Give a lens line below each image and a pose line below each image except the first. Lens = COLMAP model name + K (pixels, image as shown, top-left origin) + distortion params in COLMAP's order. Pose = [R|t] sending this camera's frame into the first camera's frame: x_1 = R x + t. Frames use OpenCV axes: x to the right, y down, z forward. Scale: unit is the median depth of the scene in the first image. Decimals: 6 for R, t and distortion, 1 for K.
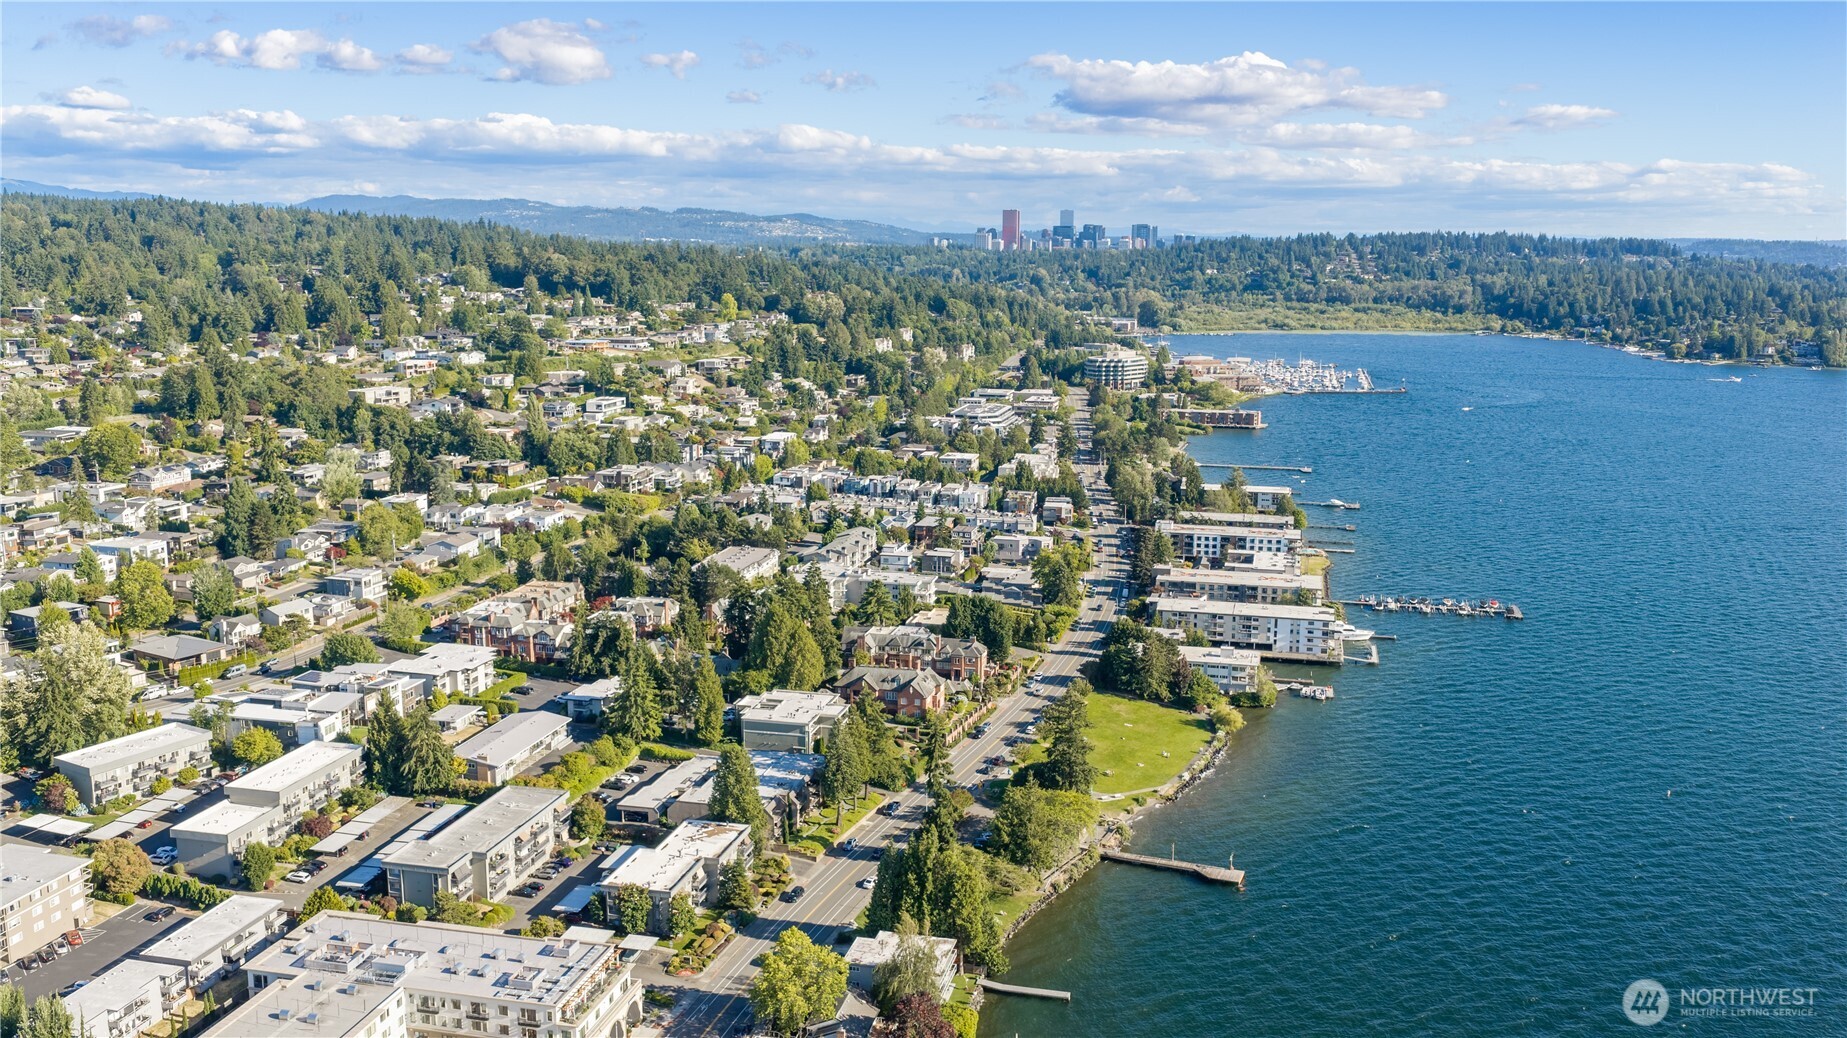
lens RADIAL K [[1530.0, 0, 918.4], [0, 1530.0, 523.7], [0, 0, 1]] dist [0.038248, -0.082965]
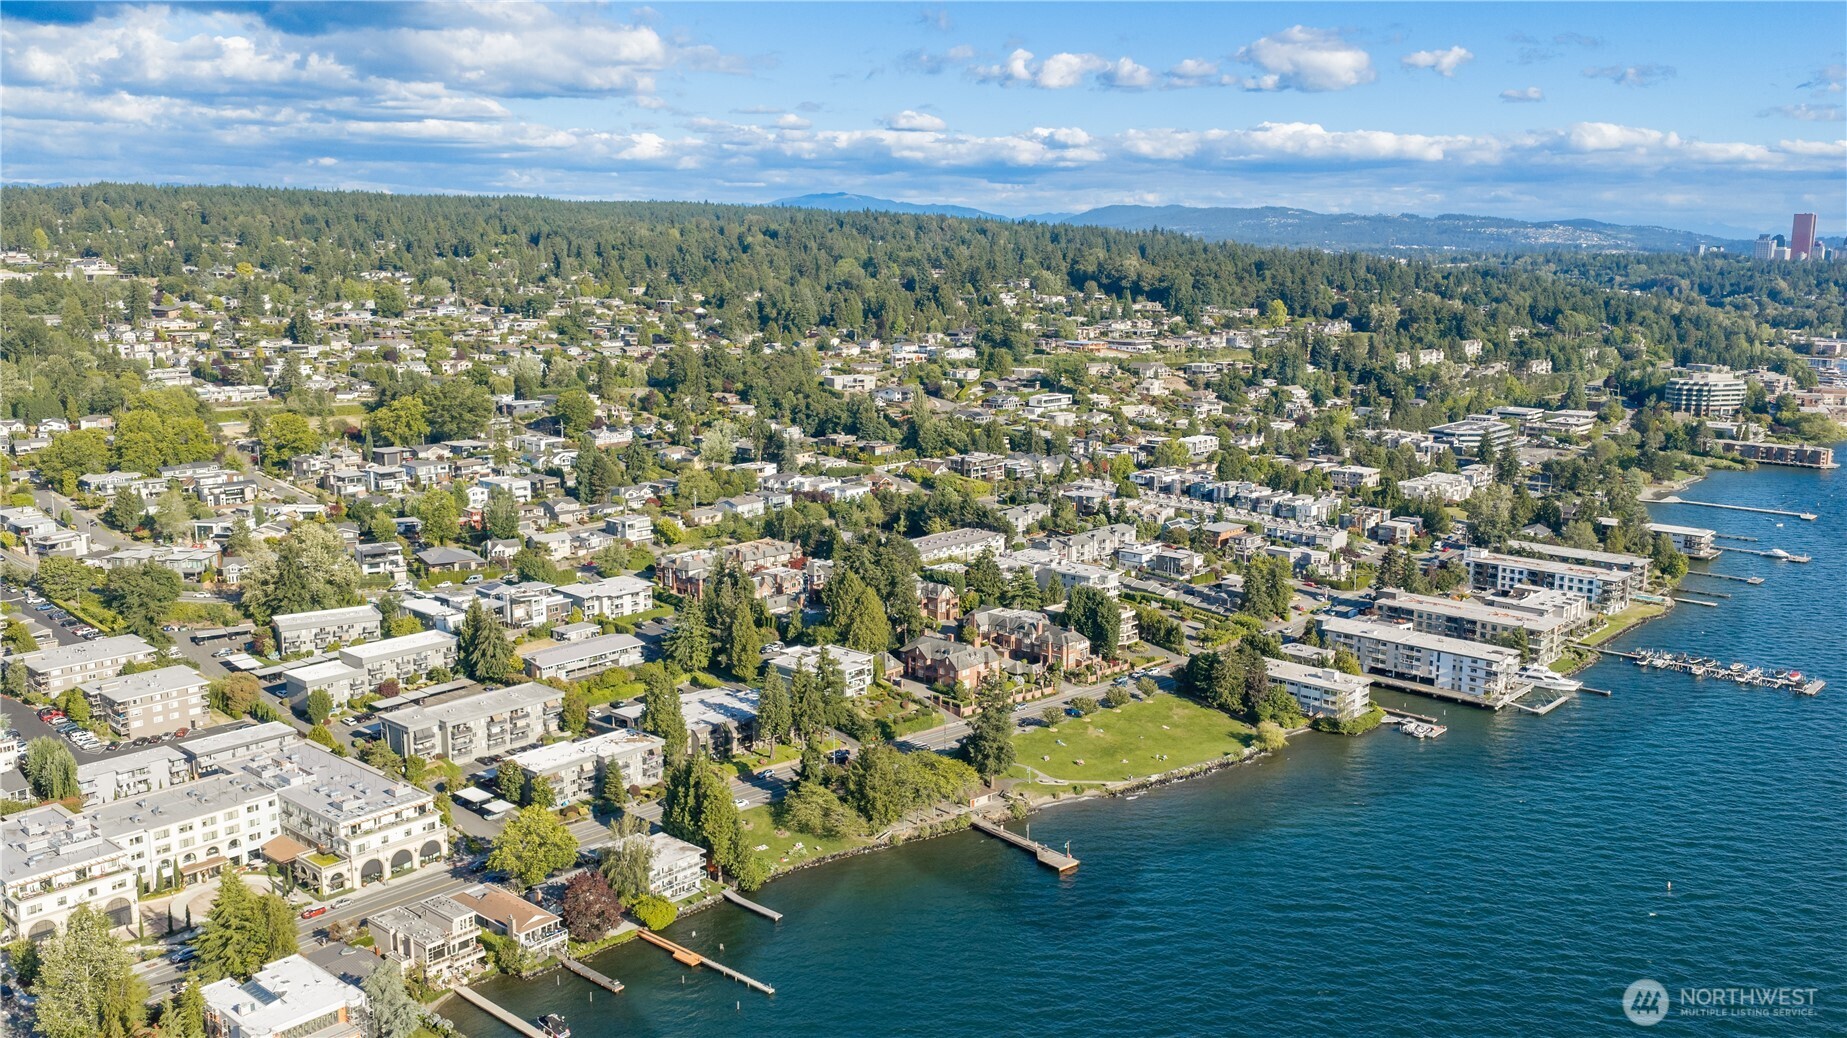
lens RADIAL K [[1530.0, 0, 918.4], [0, 1530.0, 523.7], [0, 0, 1]] dist [0.038248, -0.082965]
pose [[0.884175, 0.085796, -0.459210, 0.134432], [-0.087989, 0.995982, 0.016666, -0.001219], [0.458794, 0.025670, 0.888172, 0.008595]]
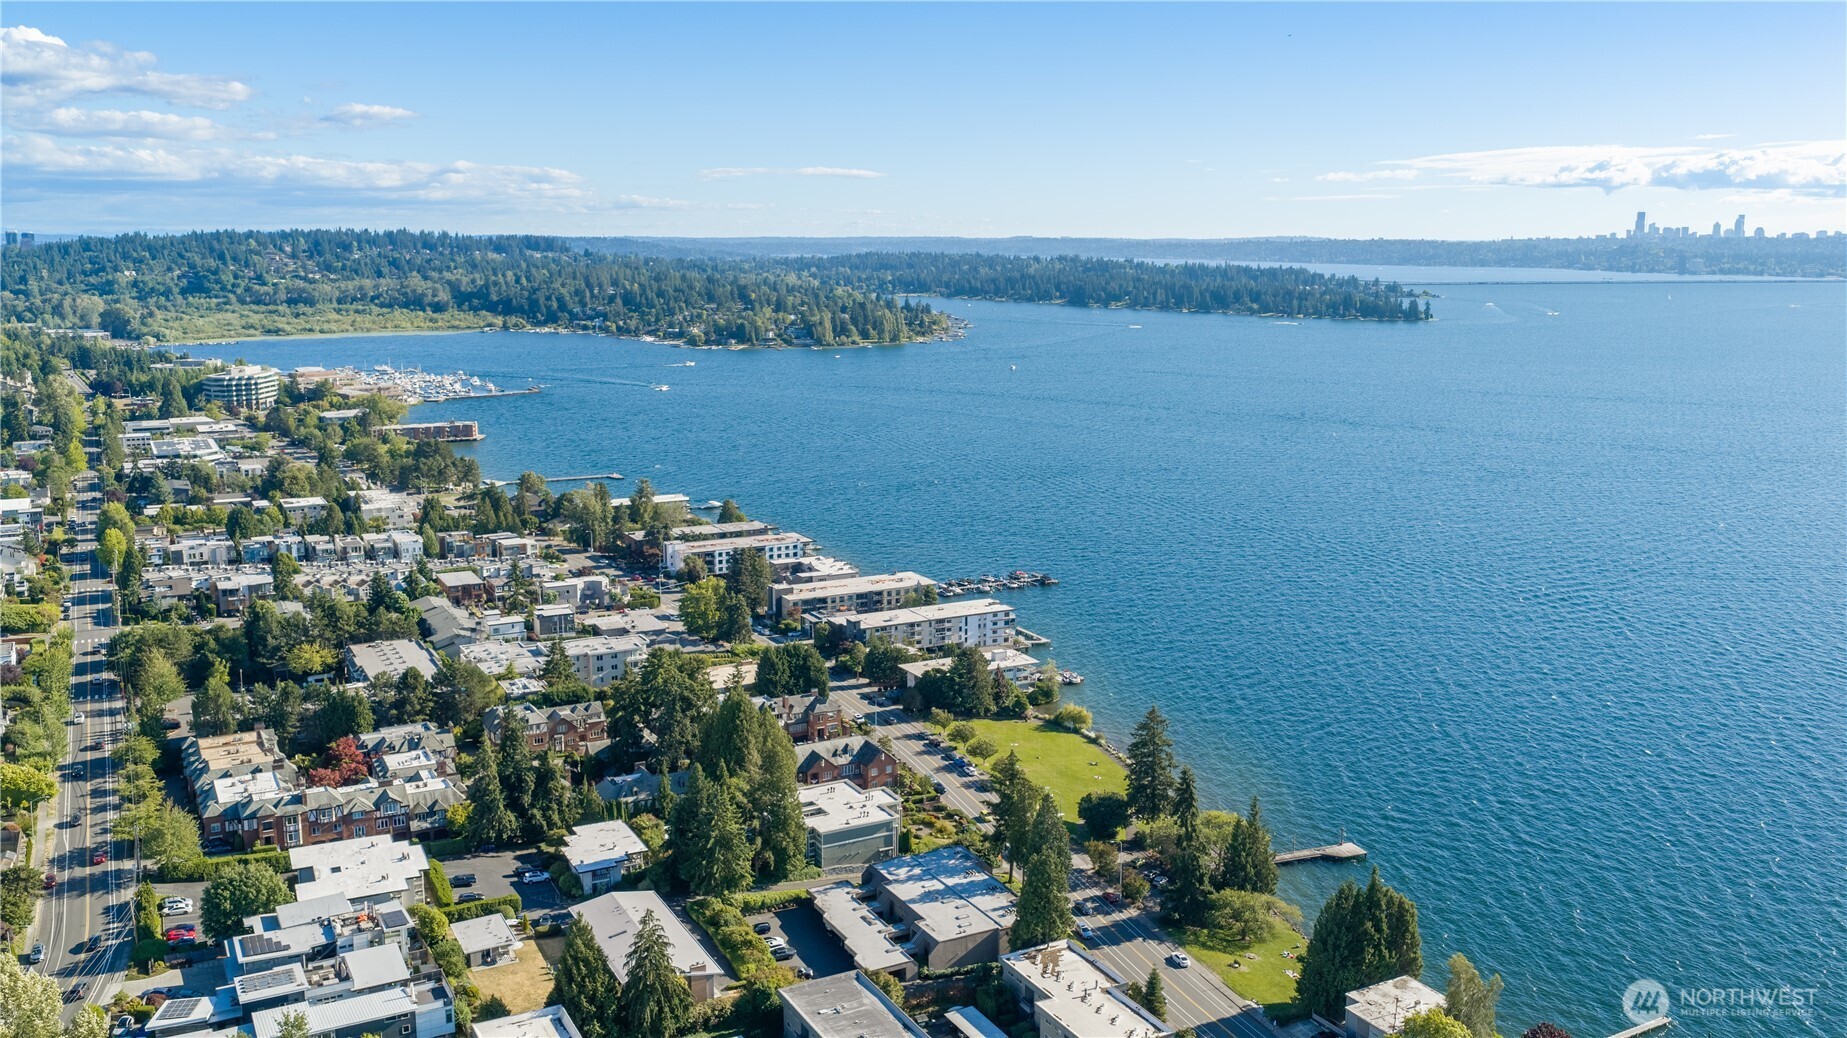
lens RADIAL K [[1530.0, 0, 918.4], [0, 1530.0, 523.7], [0, 0, 1]] dist [0.038248, -0.082965]
pose [[0.744386, -0.125695, 0.655813, -0.158679], [0.124393, 0.991035, 0.048752, -0.018553], [-0.656061, 0.045289, 0.753348, 0.092532]]
